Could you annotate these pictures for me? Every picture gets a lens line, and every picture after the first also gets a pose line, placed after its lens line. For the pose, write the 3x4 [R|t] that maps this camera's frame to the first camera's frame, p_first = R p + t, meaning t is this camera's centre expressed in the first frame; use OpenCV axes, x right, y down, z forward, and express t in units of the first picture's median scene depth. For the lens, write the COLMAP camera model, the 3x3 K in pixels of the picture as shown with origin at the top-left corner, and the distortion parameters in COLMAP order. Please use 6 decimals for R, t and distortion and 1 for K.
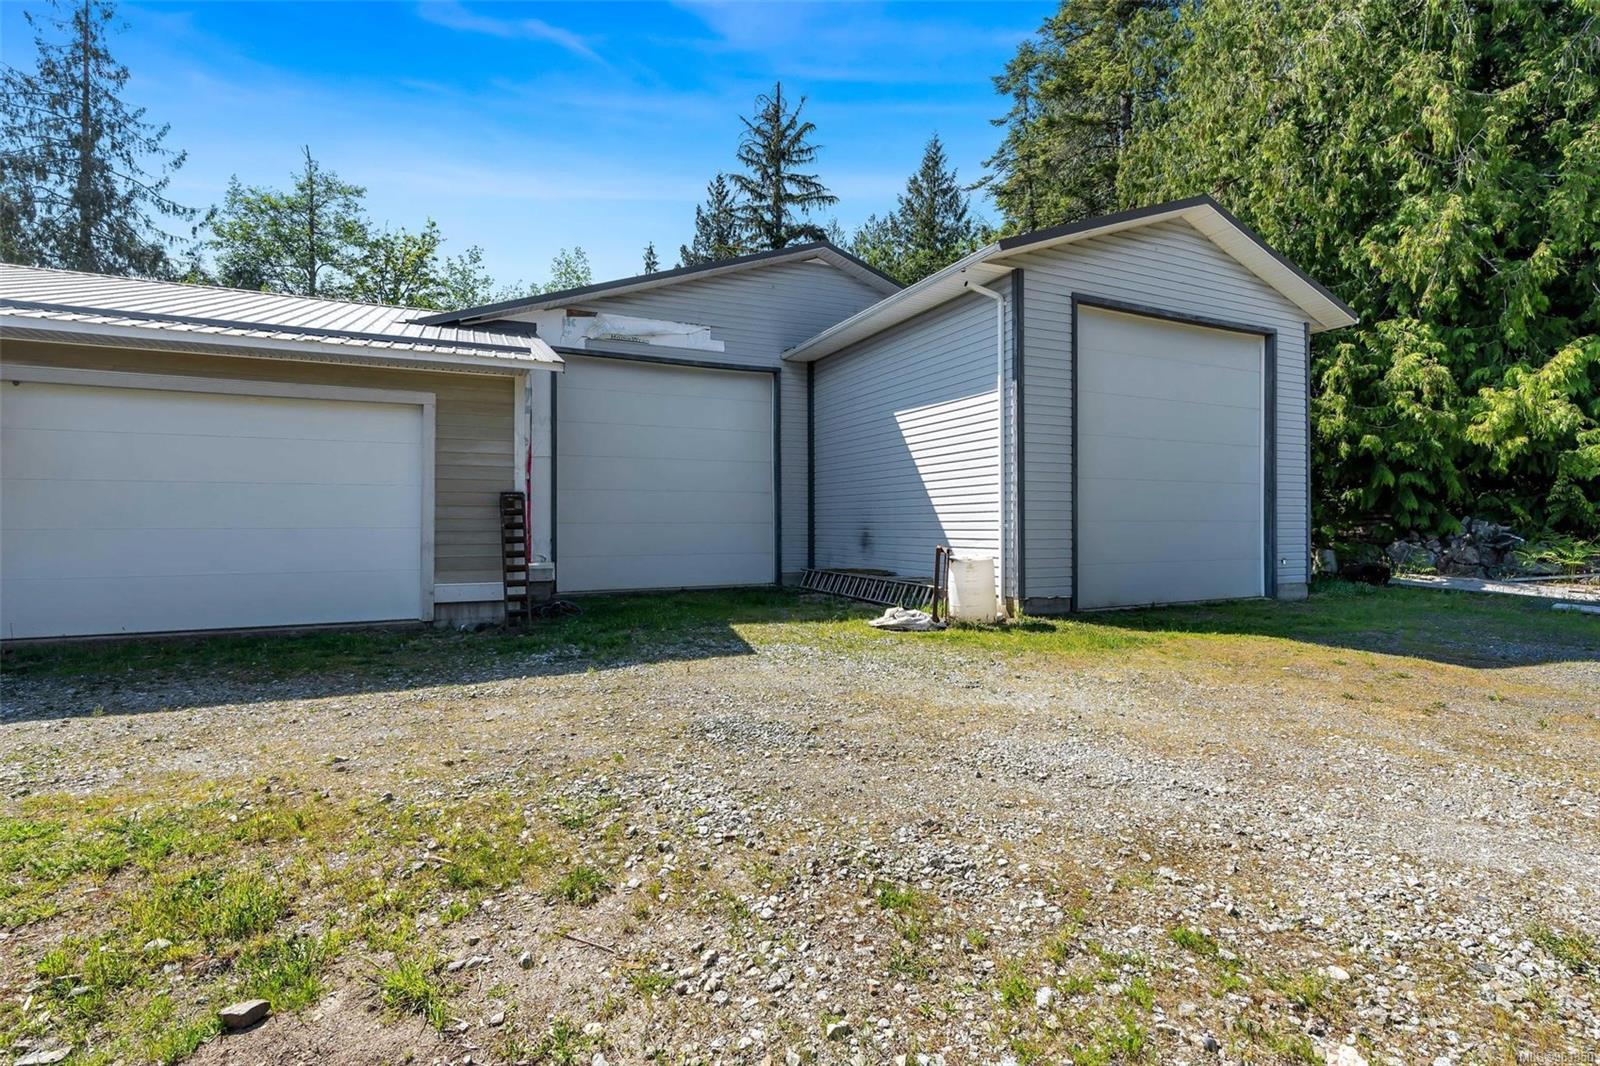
lens RADIAL K [[729.7, 0, 802.0], [0, 729.7, 528.8], [0, 0, 1]] dist [0.000863, 0.001579]
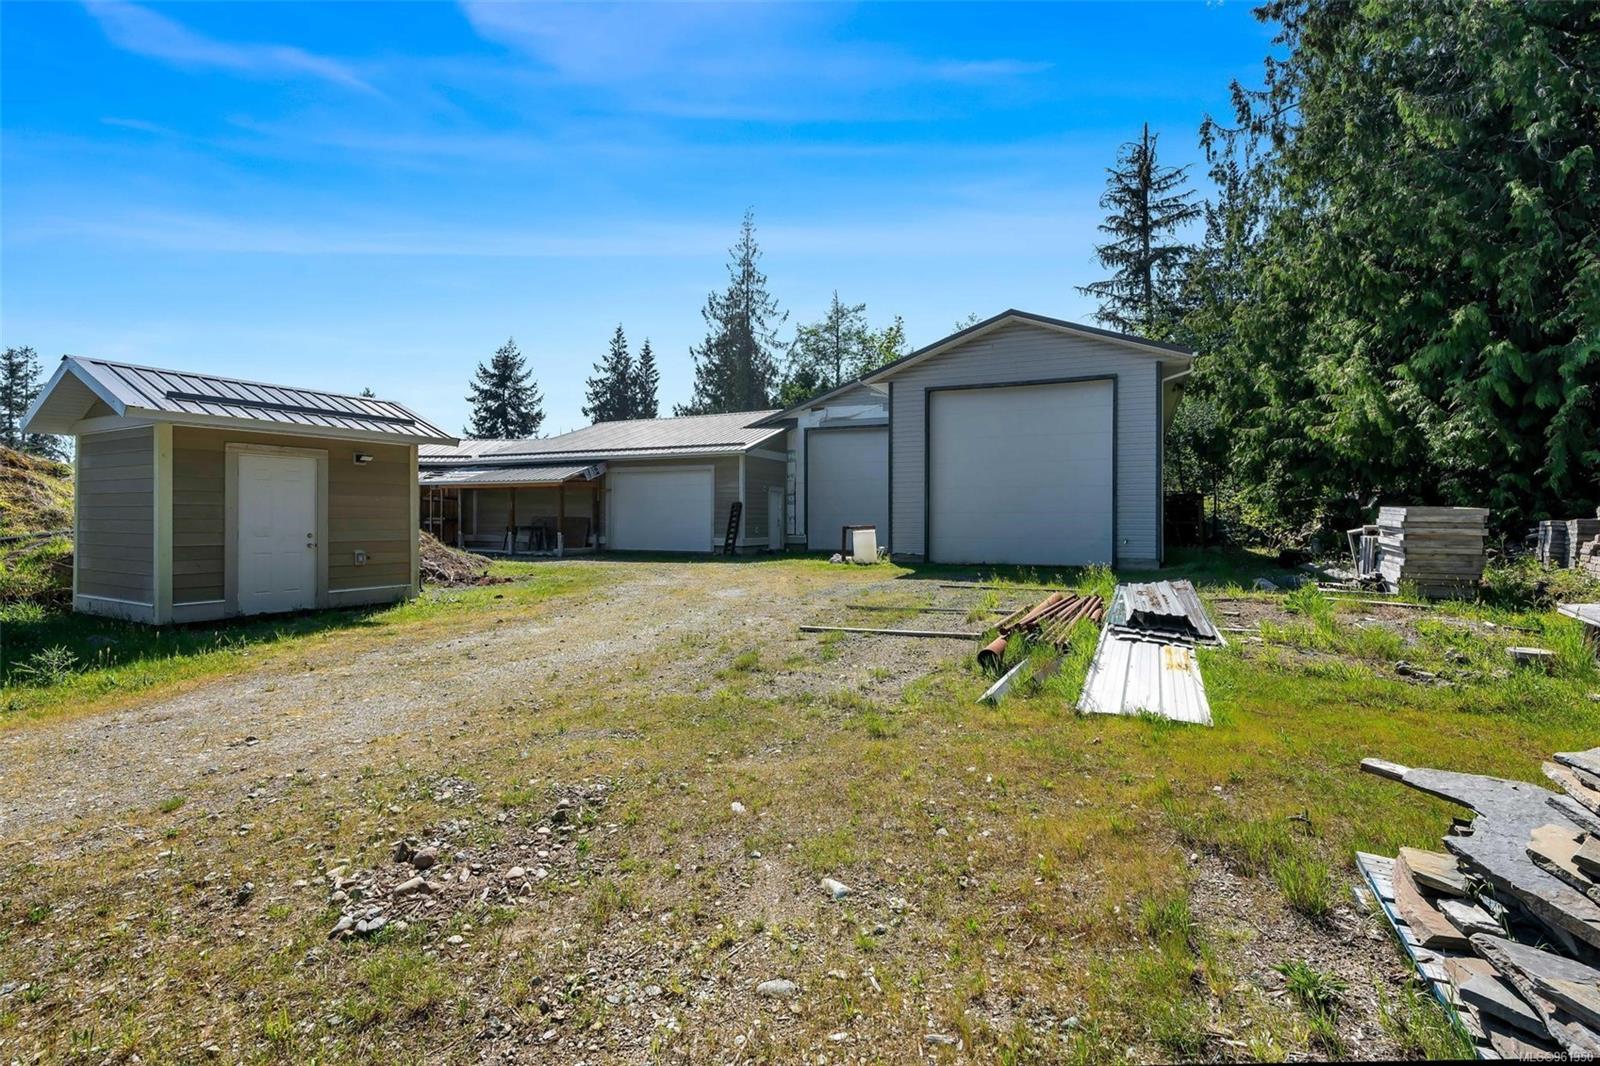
lens RADIAL K [[729.7, 0, 795.7], [0, 729.7, 525.8], [0, 0, 1]] dist [0.000863, 0.001579]
pose [[0.654593, 0.008285, -0.755936, 0.539236], [-0.008748, 0.999956, 0.003384, 0.006450], [0.755931, 0.004398, 0.654637, -0.156065]]
